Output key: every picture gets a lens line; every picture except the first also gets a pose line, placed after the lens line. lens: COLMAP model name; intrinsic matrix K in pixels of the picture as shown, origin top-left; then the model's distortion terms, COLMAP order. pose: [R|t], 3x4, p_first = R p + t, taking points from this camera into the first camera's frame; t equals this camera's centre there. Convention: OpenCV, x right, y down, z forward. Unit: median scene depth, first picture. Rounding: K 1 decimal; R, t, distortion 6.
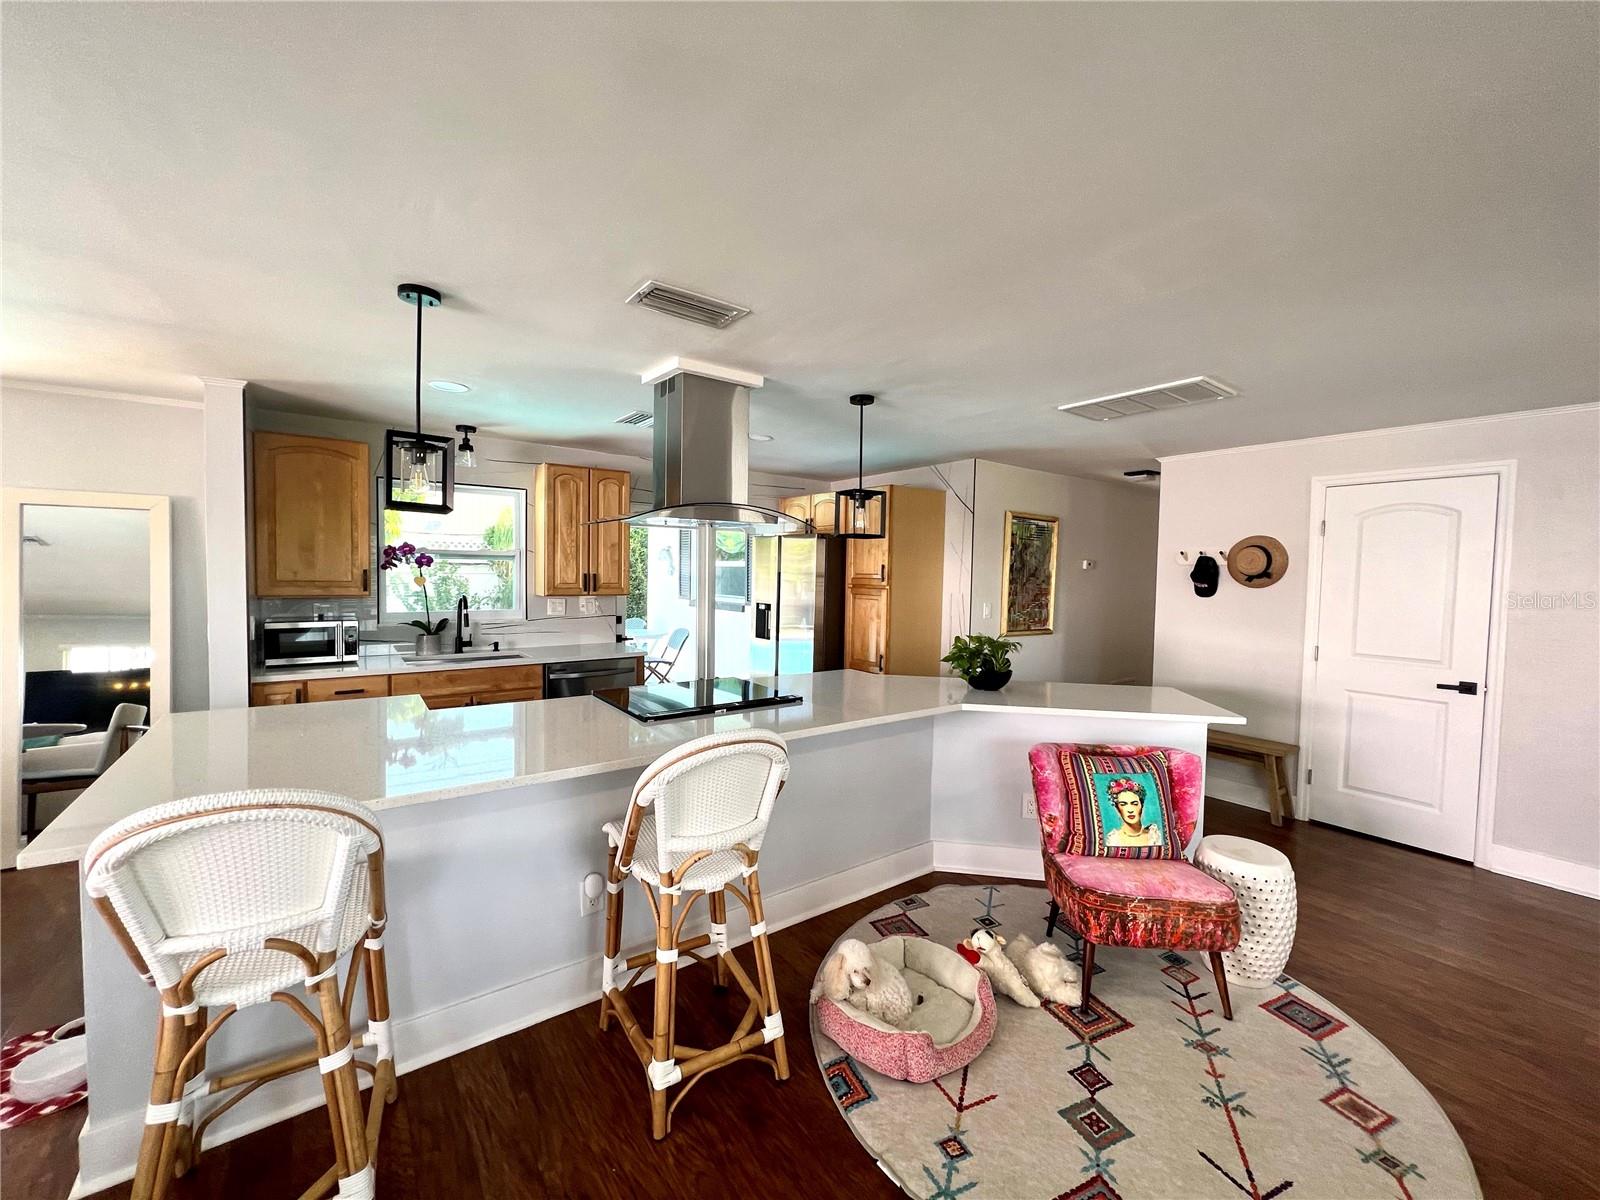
lens RADIAL K [[641.7, 0, 797.7], [0, 641.7, 597.0], [0, 0, 1]] dist [-0.001216, 0.000278]
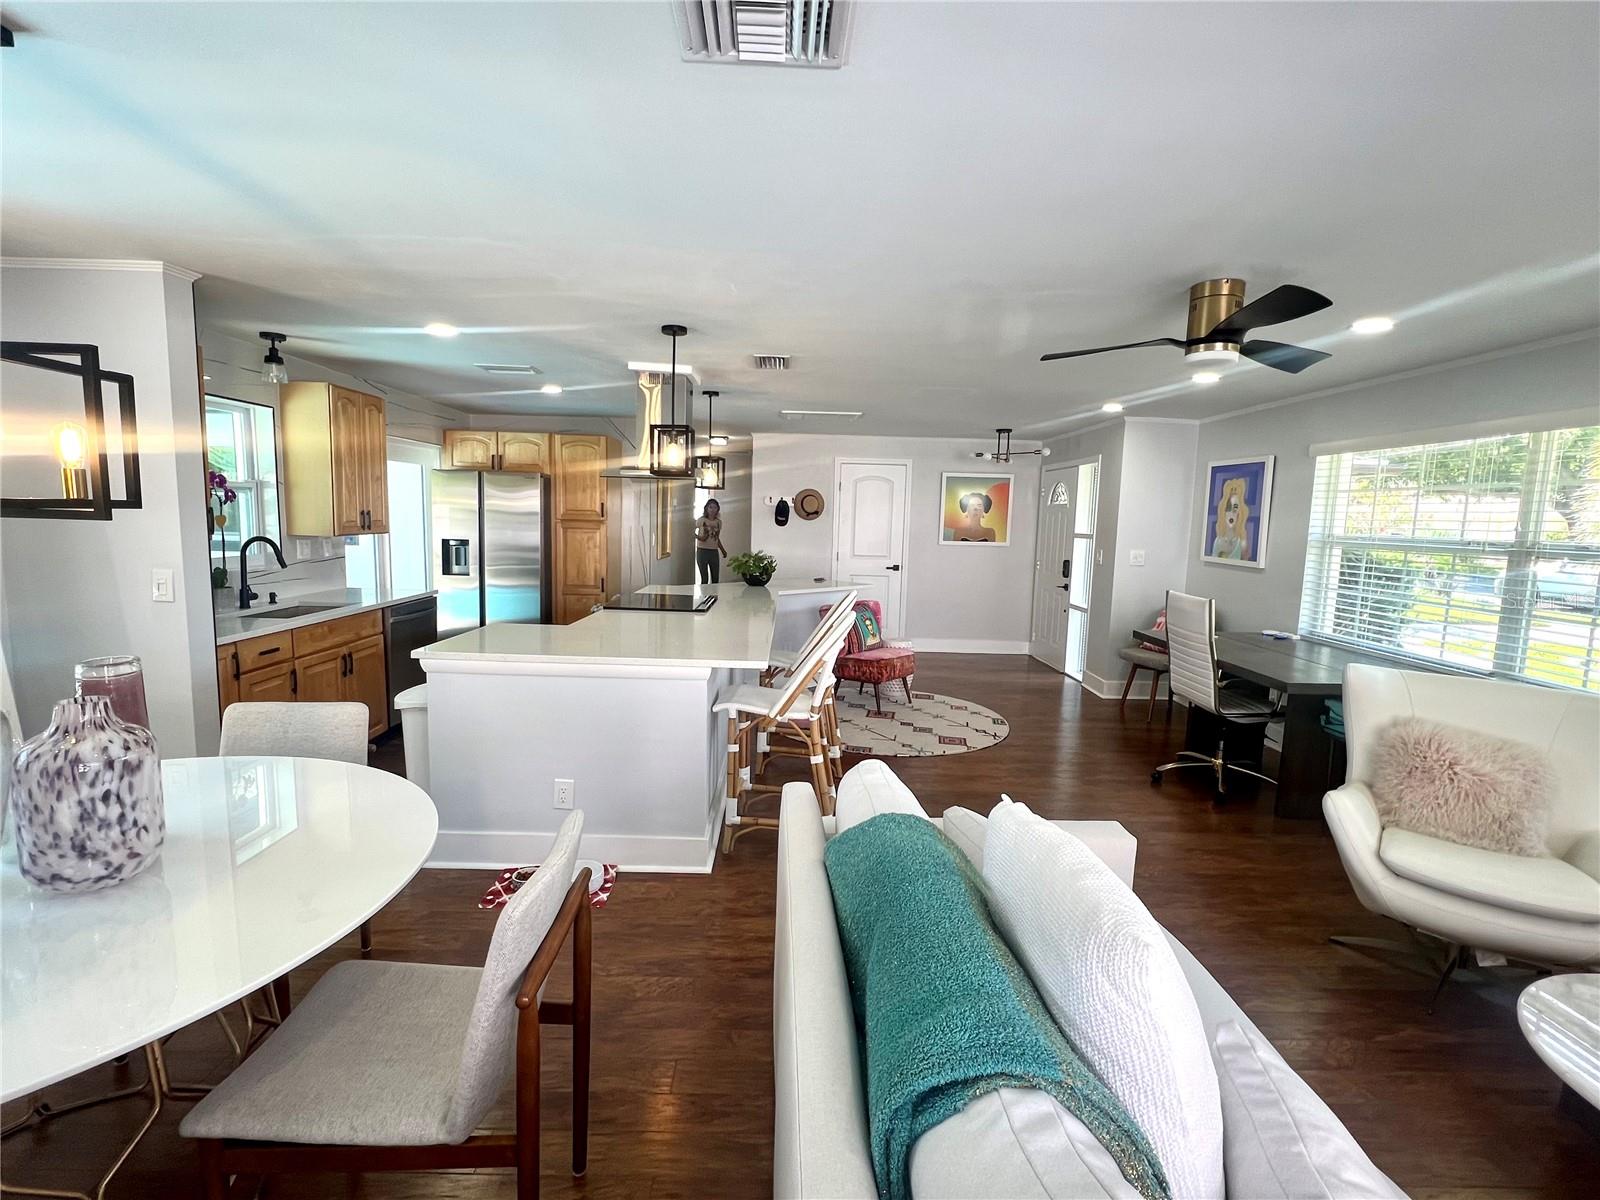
lens RADIAL K [[758.6, 0, 796.9], [0, 758.6, 605.6], [0, 0, 1]] dist [-0.001764, -0.000503]
pose [[0.579519, -0.099834, 0.808821, -0.952985], [0.017342, 0.993754, 0.110235, -0.011133], [-0.814774, -0.049857, 0.577631, -0.140359]]
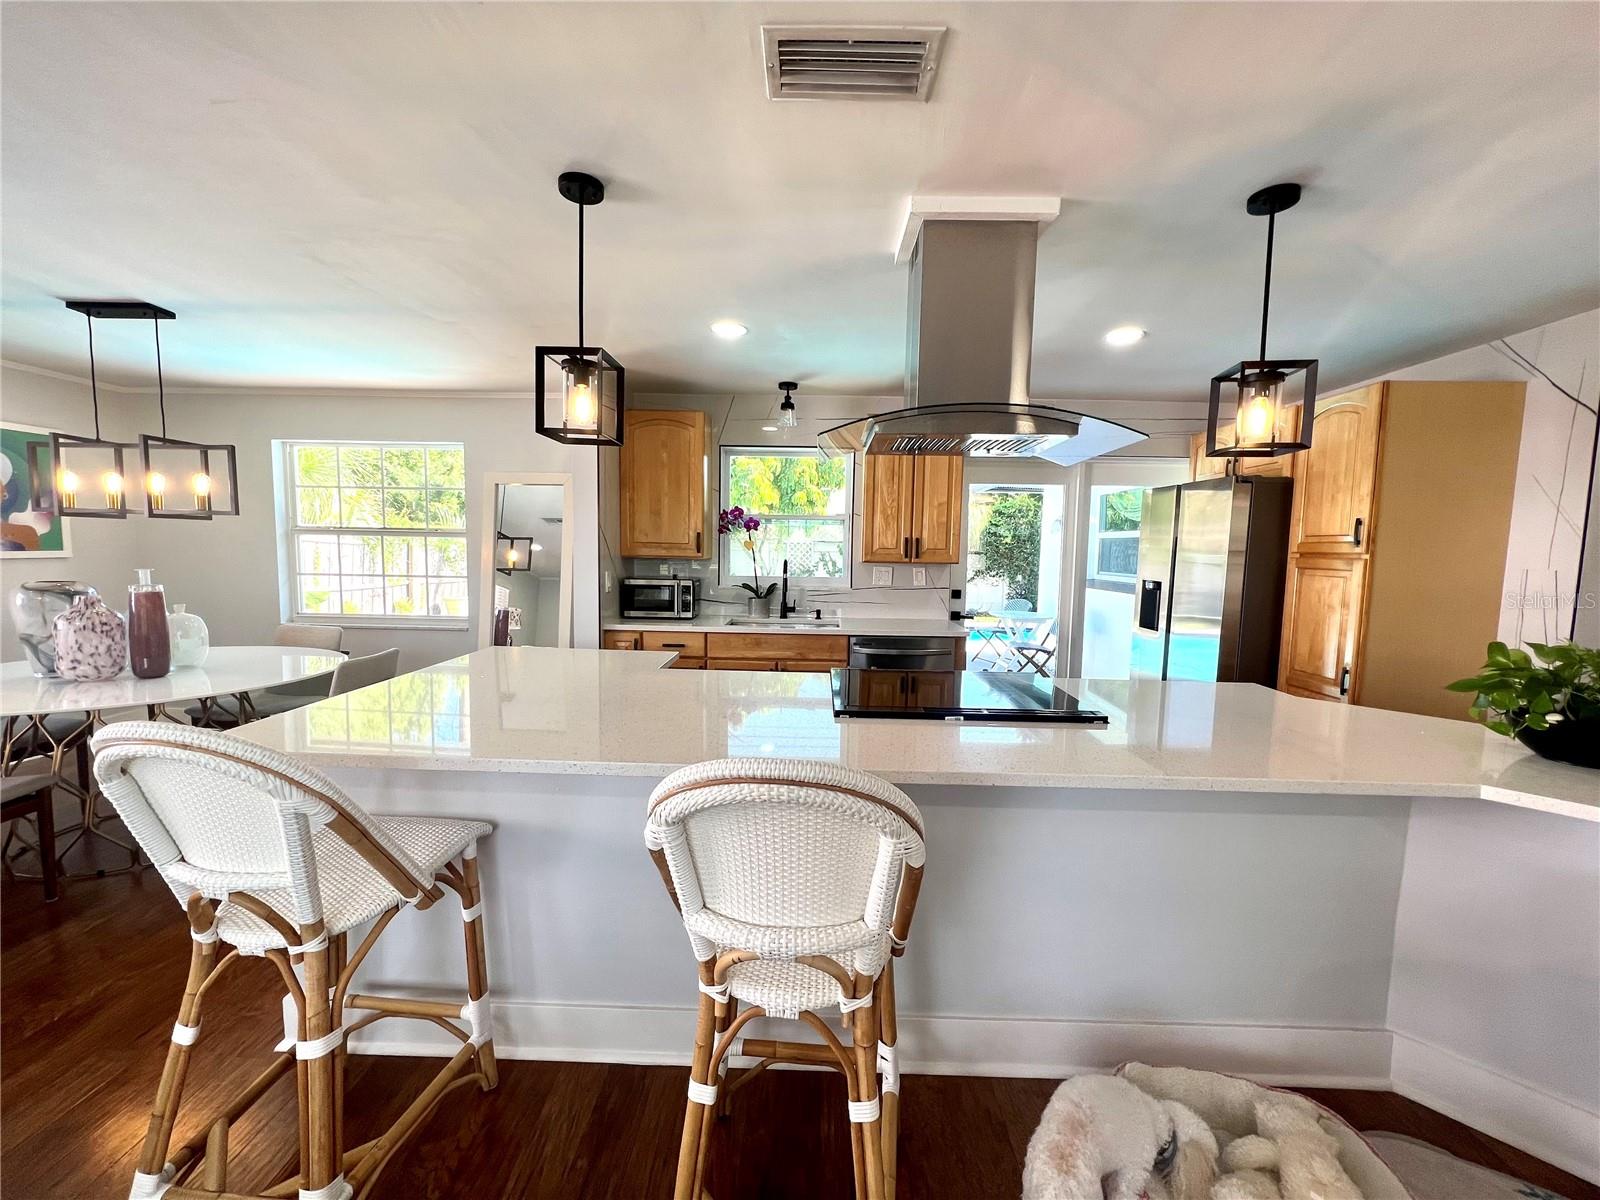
lens RADIAL K [[641.8, 0, 803.0], [0, 641.8, 602.5], [0, 0, 1]] dist [-0.000570, 0.000592]
pose [[0.795940, 0.049499, -0.603349, 0.099438], [-0.030154, 0.998656, 0.042151, 0.021451], [0.604625, -0.015356, 0.796362, 0.239765]]
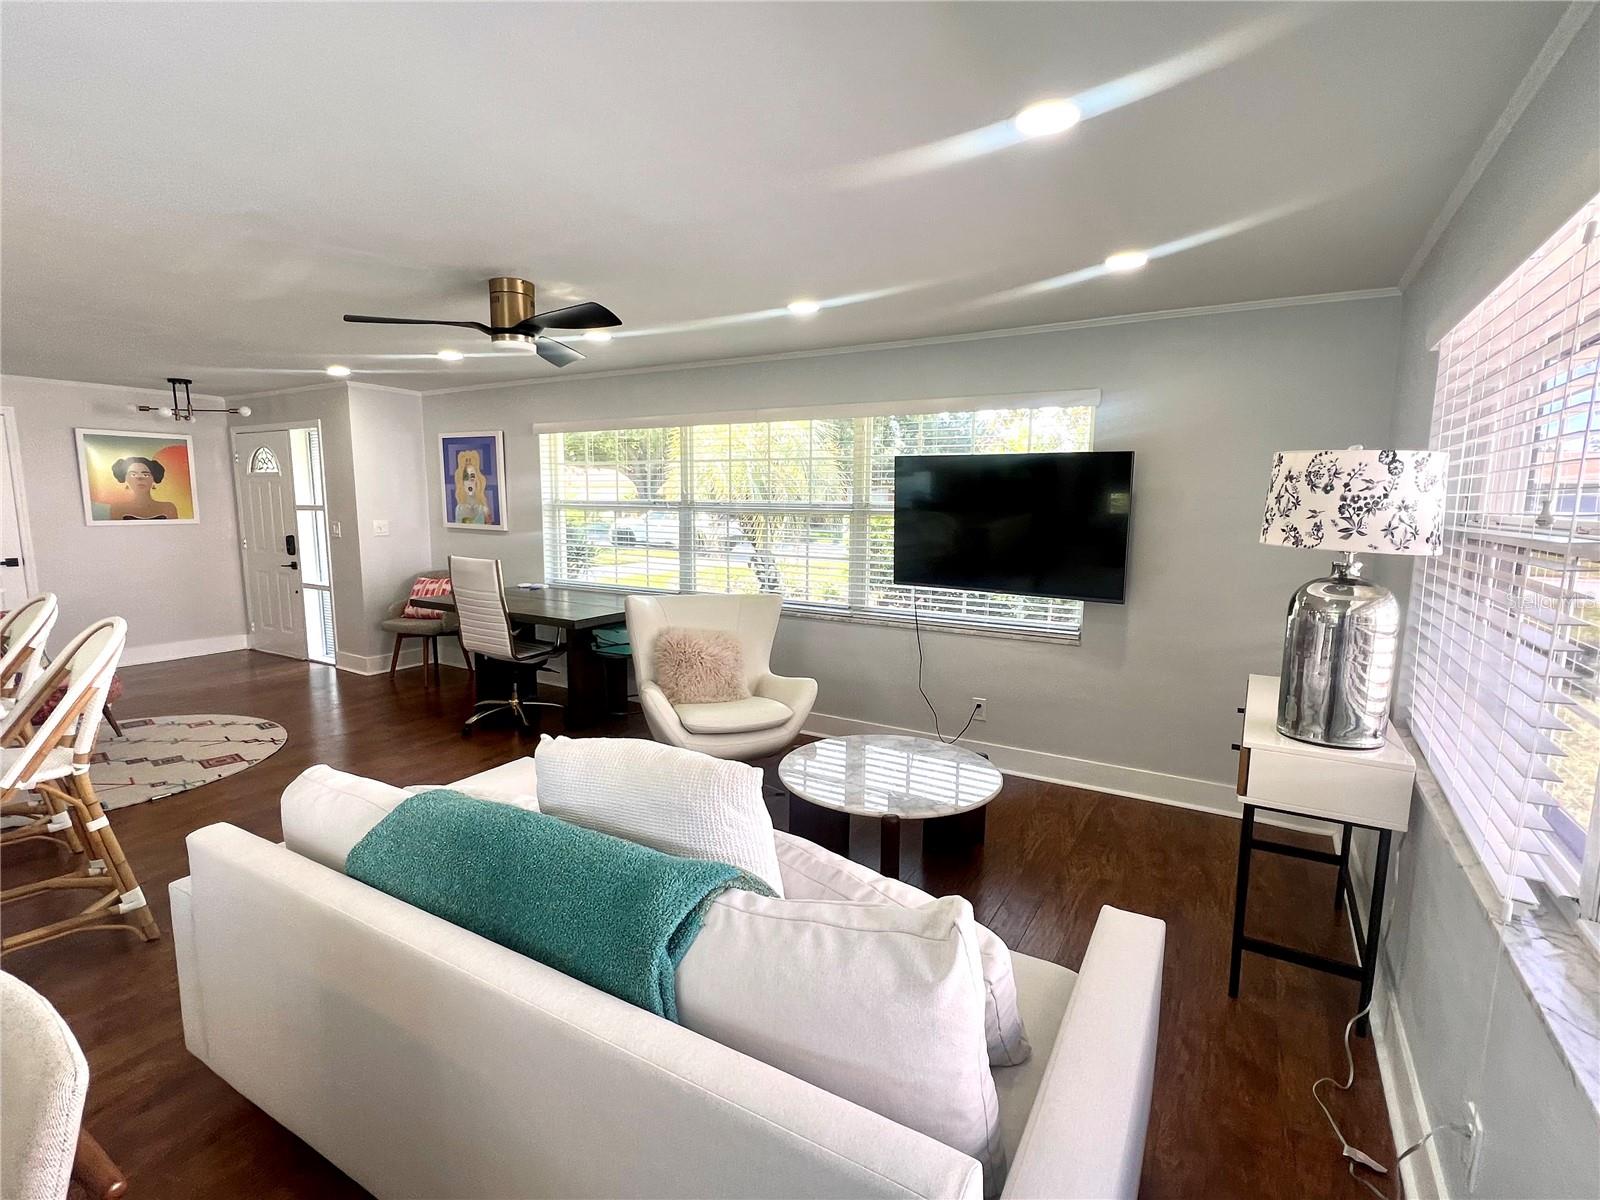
lens RADIAL K [[759.9, 0, 803.1], [0, 759.9, 606.5], [0, 0, 1]] dist [-0.000593, 0.000622]
pose [[-0.389300, -0.151375, 0.908588, -1.031097], [0.021825, 0.984611, 0.173392, -0.016475], [-0.920853, 0.087331, -0.380005, 0.005526]]
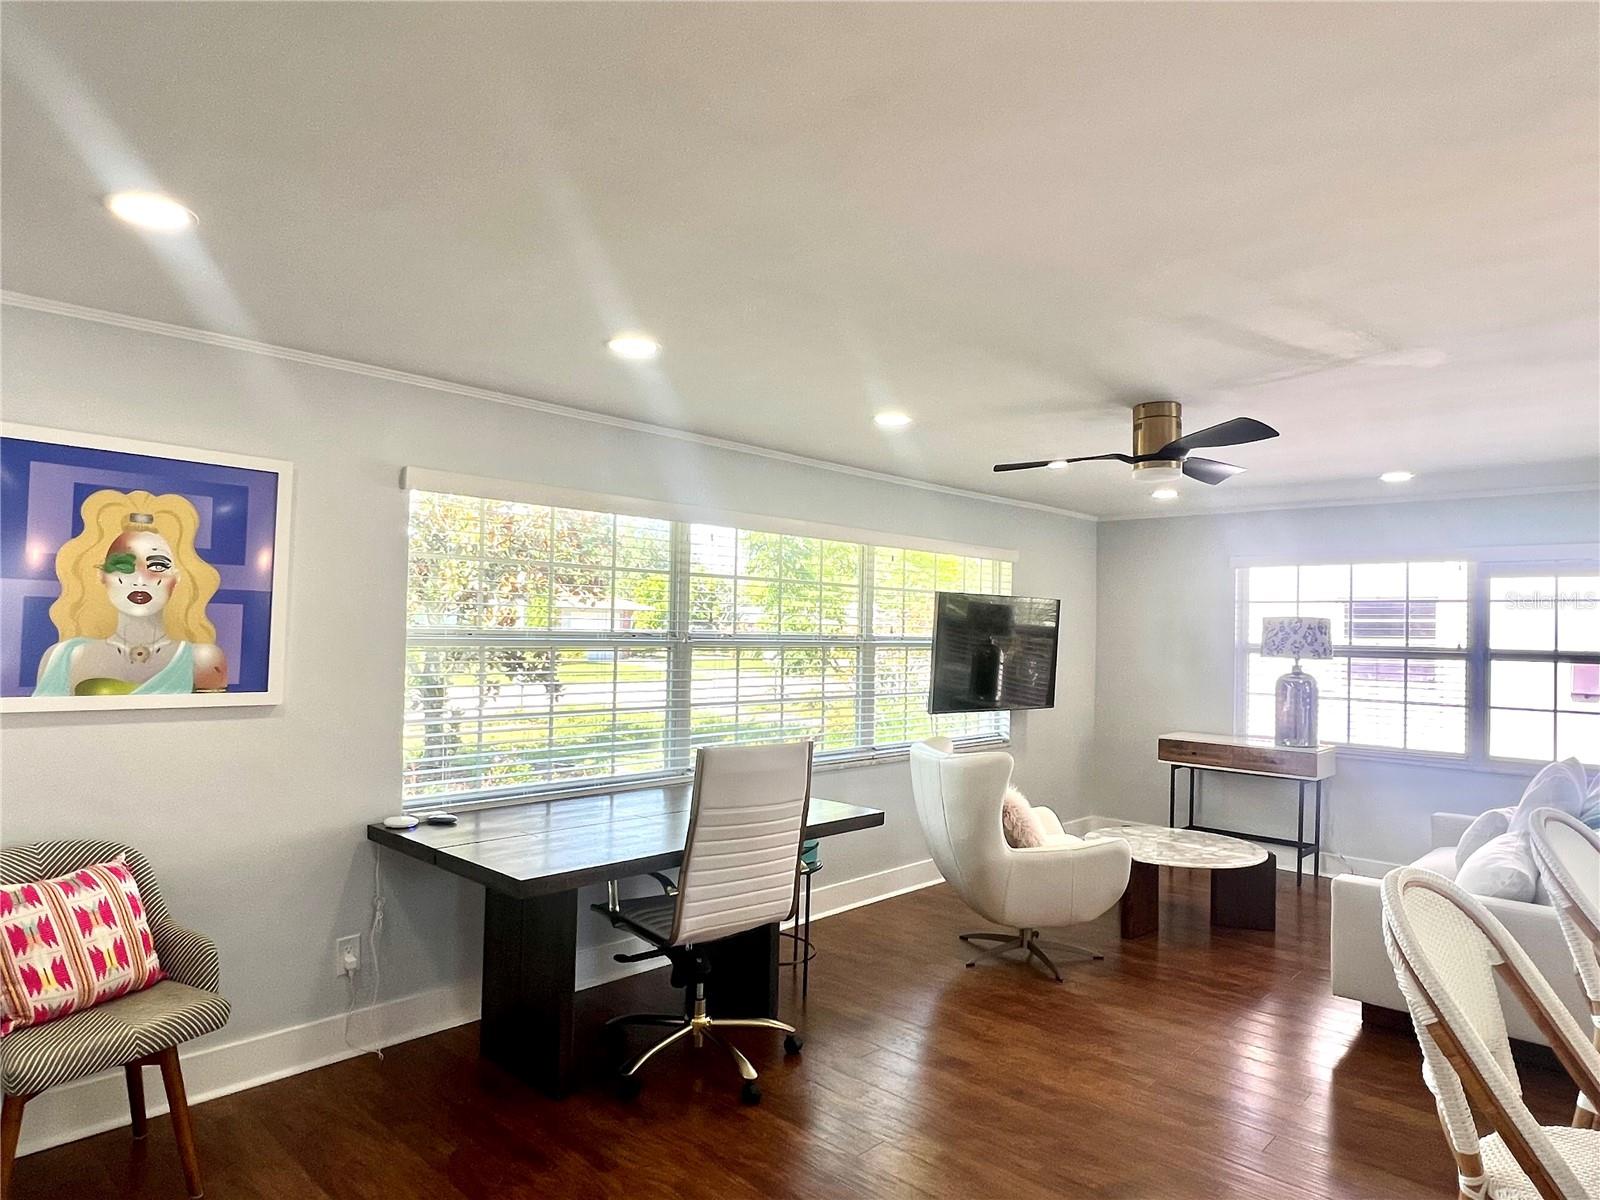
lens RADIAL K [[970.4, 0, 796.4], [0, 970.4, 607.2], [0, 0, 1]] dist [0.000766, 0.000808]
pose [[-0.983571, -0.042390, -0.175474, 0.302065], [-0.045730, 0.998841, 0.015030, -0.023751], [0.174634, 0.022808, -0.984369, 0.782611]]
